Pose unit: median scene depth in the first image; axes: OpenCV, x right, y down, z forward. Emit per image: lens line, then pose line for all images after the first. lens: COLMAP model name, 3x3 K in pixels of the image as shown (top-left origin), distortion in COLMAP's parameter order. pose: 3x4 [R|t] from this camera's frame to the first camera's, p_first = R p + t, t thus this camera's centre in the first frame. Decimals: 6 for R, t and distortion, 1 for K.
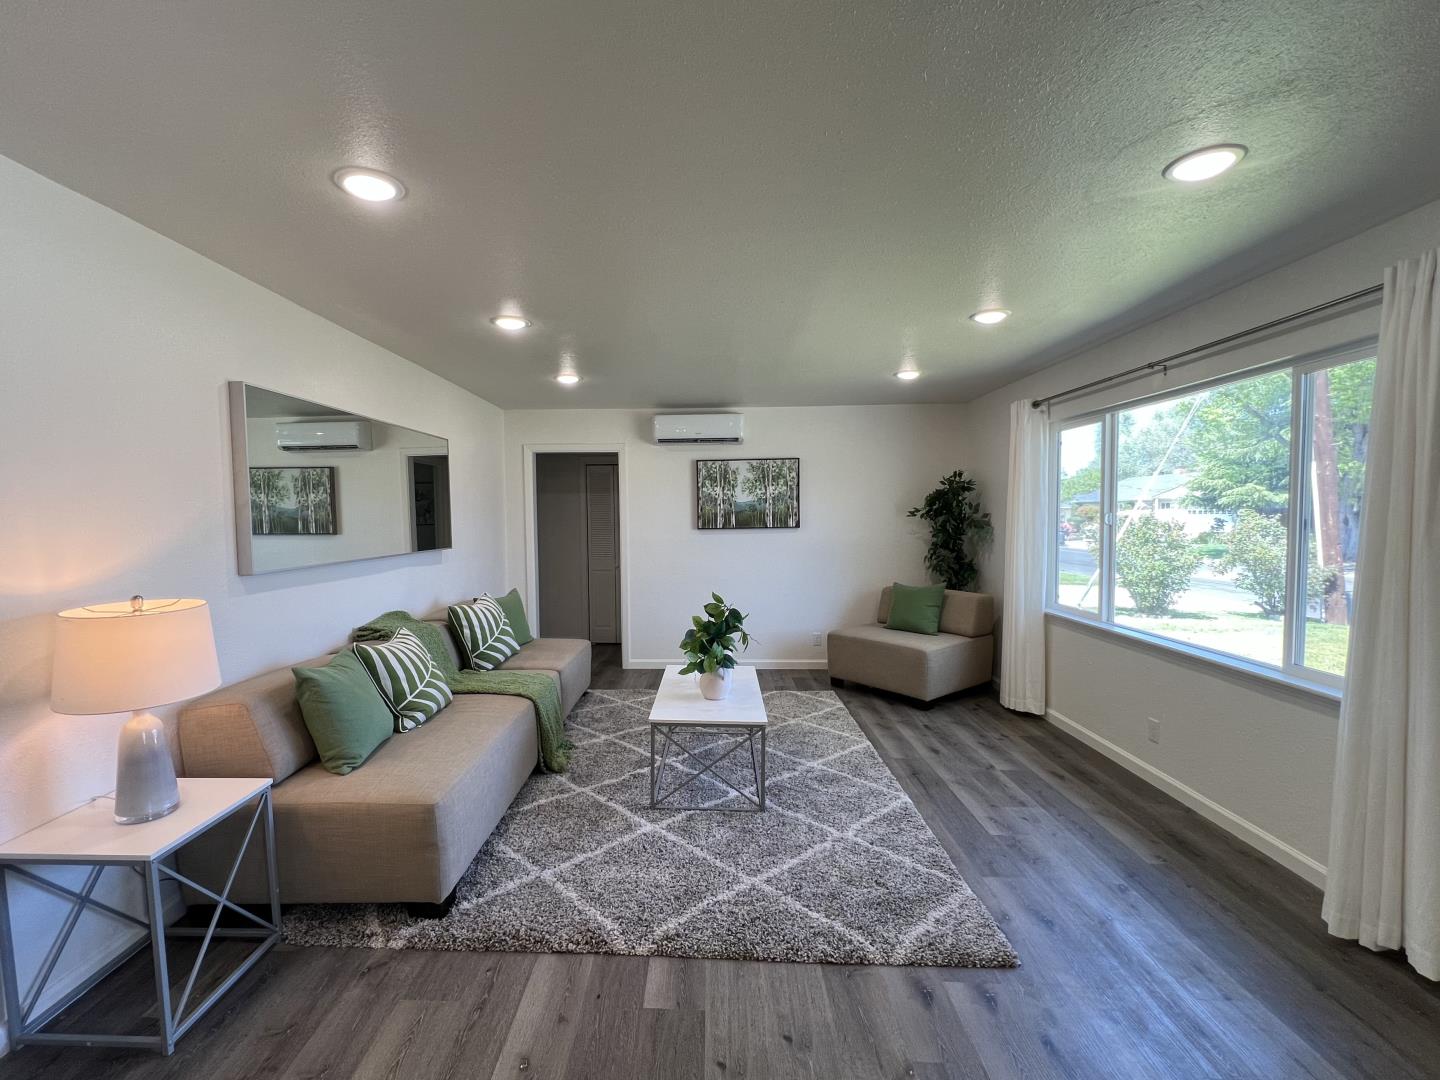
lens RADIAL K [[636.6, 0, 672.7], [0, 636.6, 544.7], [0, 0, 1]] dist [-0.001568, -0.000246]
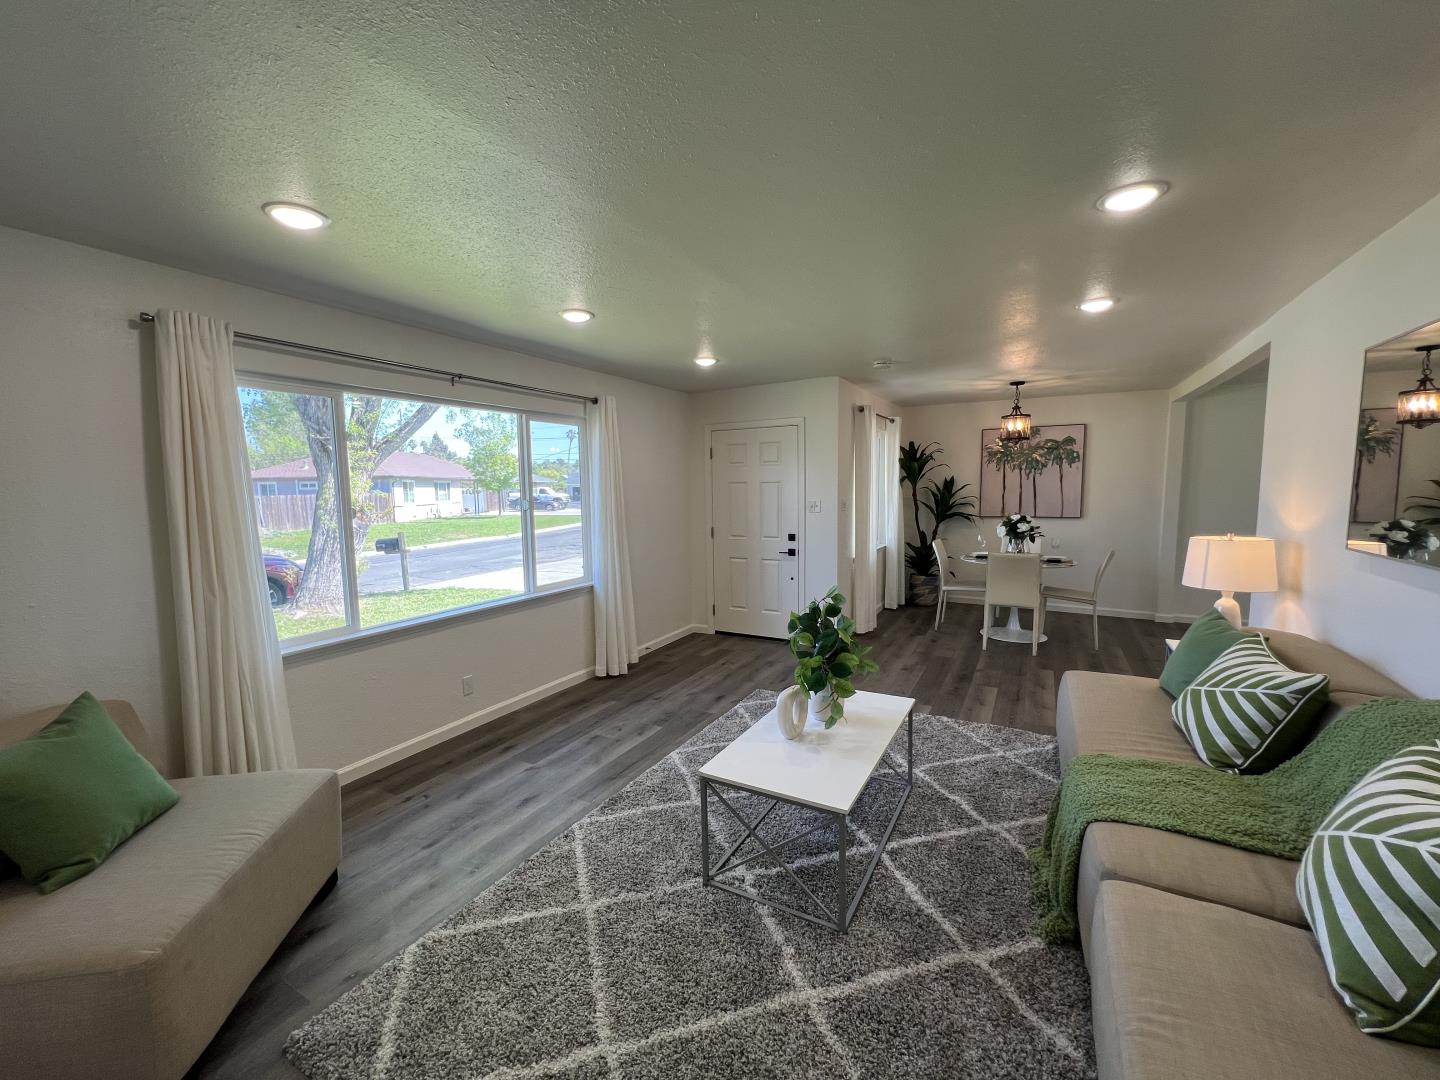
lens RADIAL K [[576.0, 0, 722.5], [0, 576.0, 542.3], [0, 0, 1]] dist [-0.002826, 0.000962]
pose [[-0.901275, -0.019226, 0.432822, -0.102734], [0.045695, 0.989224, 0.139094, -0.076589], [-0.430832, 0.145140, -0.890684, 1.311924]]
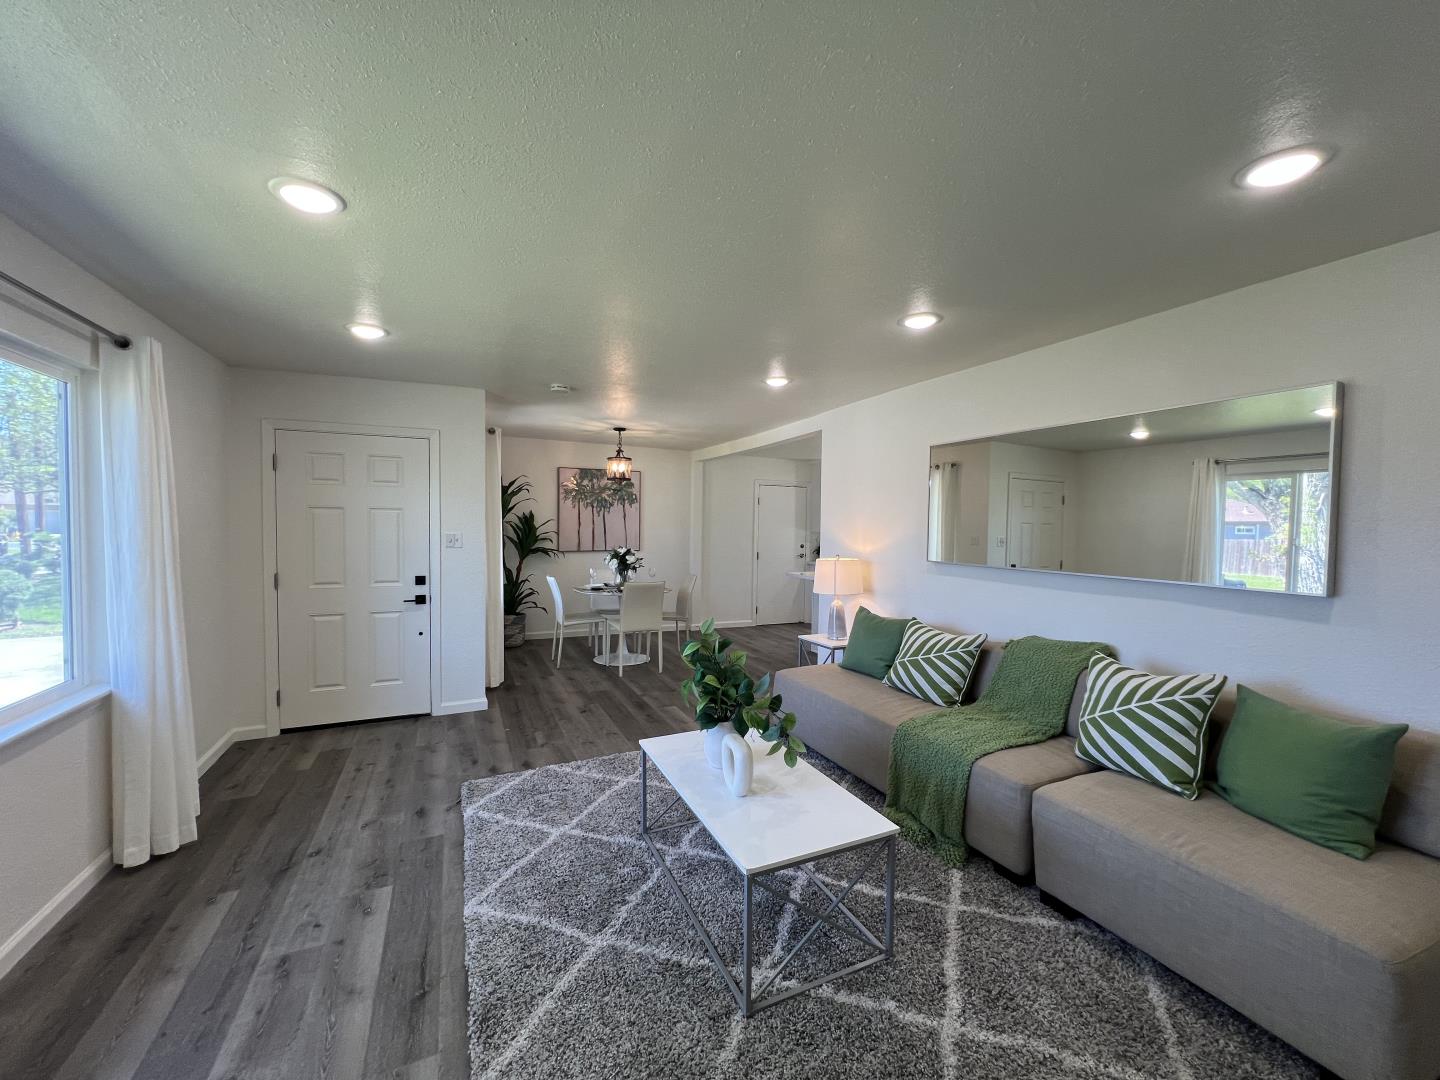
lens RADIAL K [[576.0, 0, 720.2], [0, 576.0, 545.5], [0, 0, 1]] dist [-0.002826, 0.000962]
pose [[-0.882203, 0.018561, -0.470503, 0.303700], [-0.025490, 0.995875, 0.087082, -0.063424], [0.470178, 0.088817, -0.878091, 1.222089]]
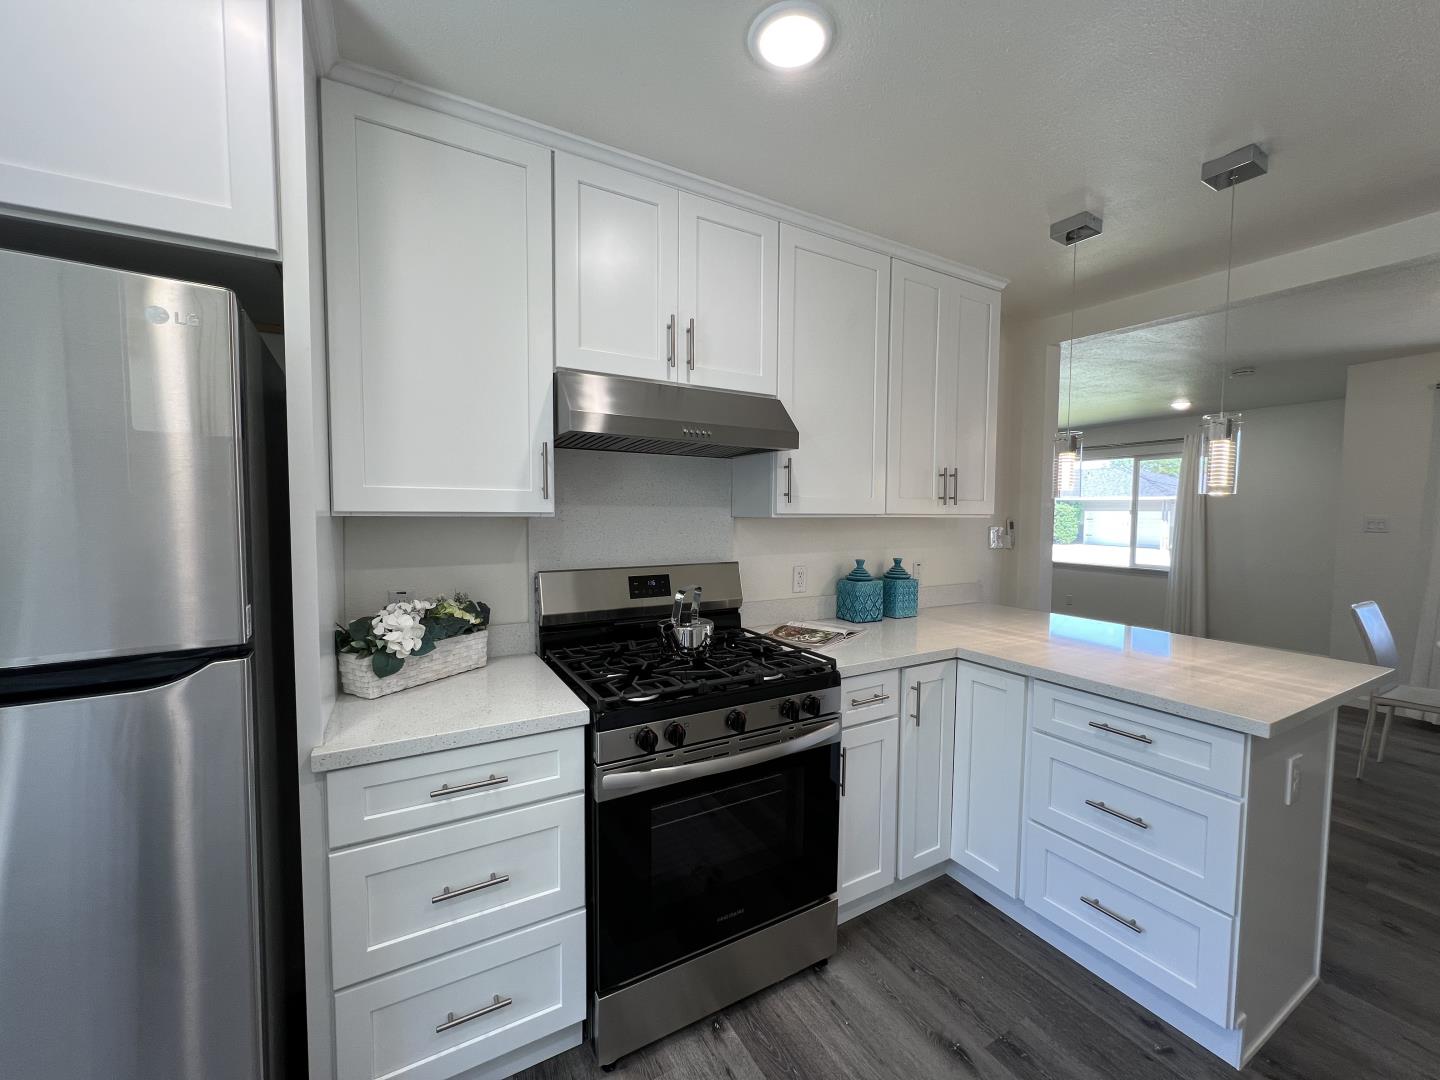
lens RADIAL K [[576.0, 0, 725.8], [0, 576.0, 542.7], [0, 0, 1]] dist [-0.002826, 0.000962]
pose [[0.836009, -0.016804, 0.548458, -1.161404], [0.012595, 0.999855, 0.011435, 0.028688], [-0.548571, -0.002652, 0.836100, -0.075775]]
